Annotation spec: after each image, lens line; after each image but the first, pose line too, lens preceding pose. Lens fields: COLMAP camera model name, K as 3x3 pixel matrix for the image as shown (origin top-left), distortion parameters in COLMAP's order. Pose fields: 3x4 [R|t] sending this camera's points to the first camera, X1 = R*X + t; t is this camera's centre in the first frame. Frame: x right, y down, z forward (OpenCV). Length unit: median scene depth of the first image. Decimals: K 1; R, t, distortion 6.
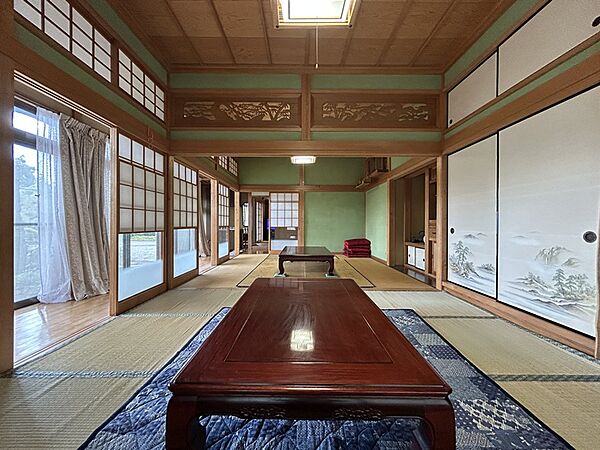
lens RADIAL K [[242.7, 0, 300.0], [0, 242.7, 225.0], [0, 0, 1]] dist [0.001406, 0.000387]
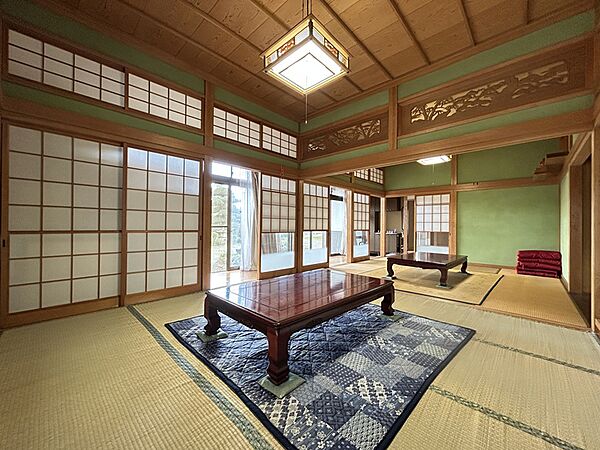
lens RADIAL K [[242.7, 0, 300.0], [0, 242.7, 225.0], [0, 0, 1]] dist [0.001406, 0.000387]
pose [[0.721251, 0.001124, -0.692672, 0.525751], [-0.011664, 0.999877, -0.010522, -0.005406], [0.692575, 0.015668, 0.721176, -0.041467]]
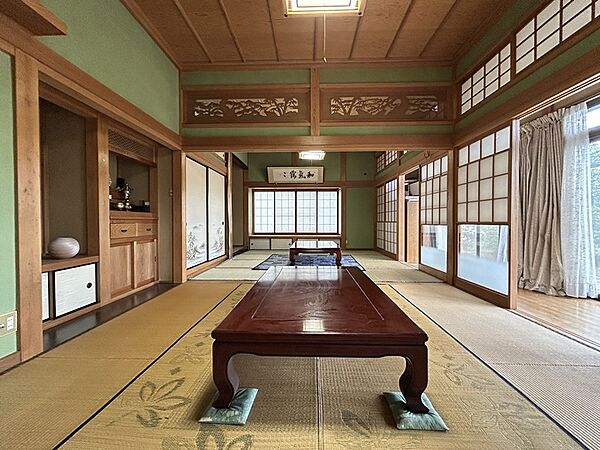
lens RADIAL K [[238.3, 0, 299.5], [0, 238.3, 234.0], [0, 0, 1]] dist [0.000410, 0.000064]
pose [[0.999729, -0.008781, -0.021564, -0.024212], [0.010001, 0.998315, 0.057159, -0.000146], [0.021026, -0.057360, 0.998132, -0.000925]]
